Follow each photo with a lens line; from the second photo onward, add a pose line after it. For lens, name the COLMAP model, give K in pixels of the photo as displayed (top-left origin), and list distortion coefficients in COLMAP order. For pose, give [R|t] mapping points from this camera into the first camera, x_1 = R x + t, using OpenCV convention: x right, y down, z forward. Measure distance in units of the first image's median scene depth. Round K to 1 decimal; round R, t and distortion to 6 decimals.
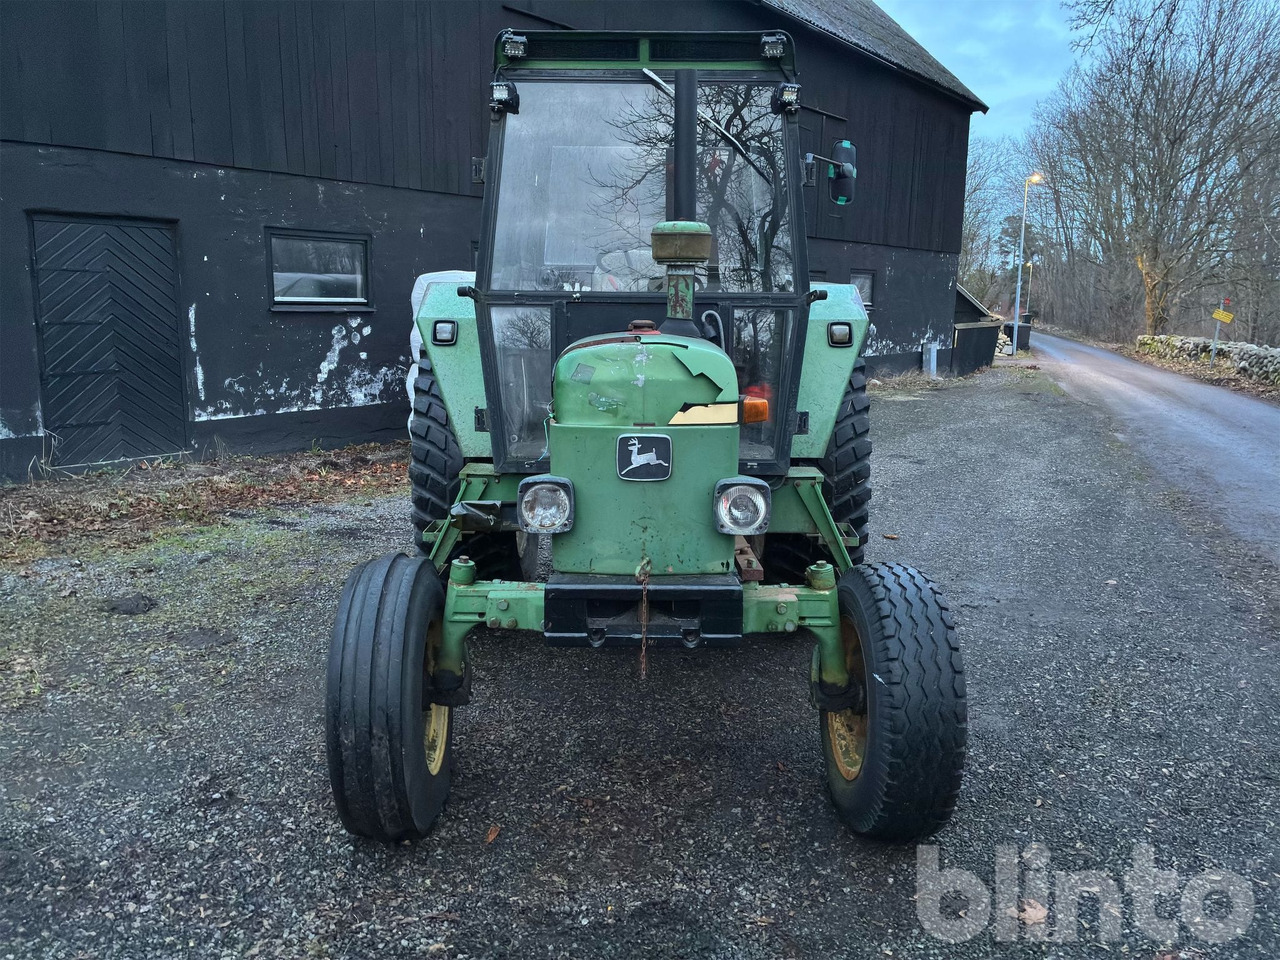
lens RADIAL K [[957.2, 0, 645.7], [0, 957.2, 481.5], [0, 0, 1]] dist [0.066247, -0.087753]
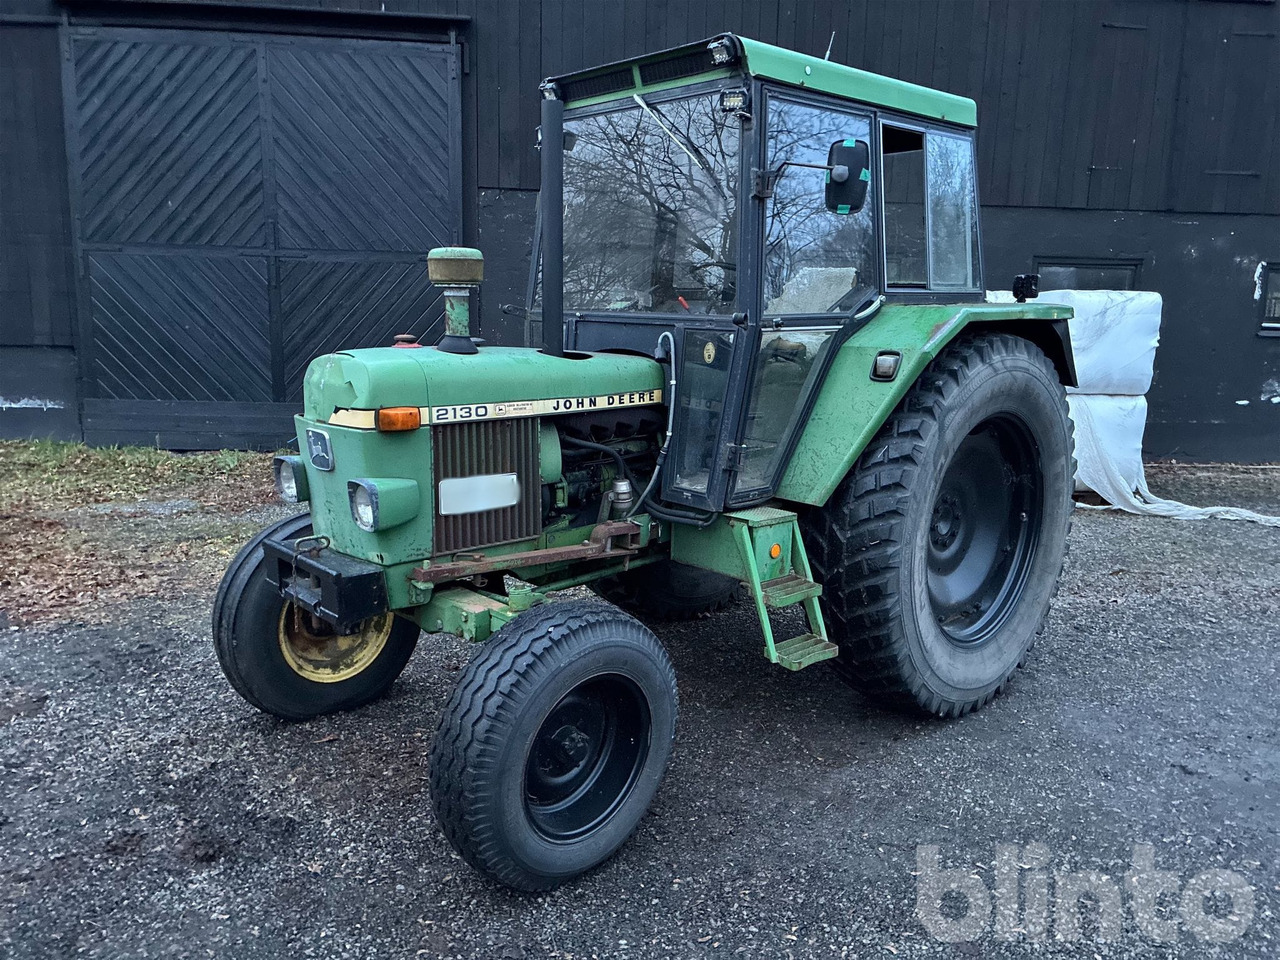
lens RADIAL K [[957.2, 0, 645.7], [0, 957.2, 481.5], [0, 0, 1]] dist [0.066247, -0.087753]
pose [[0.679195, 0.143206, -0.719852, 0.802517], [-0.154757, 0.986673, 0.050271, -0.076316], [0.717457, 0.077258, 0.692305, 0.331904]]
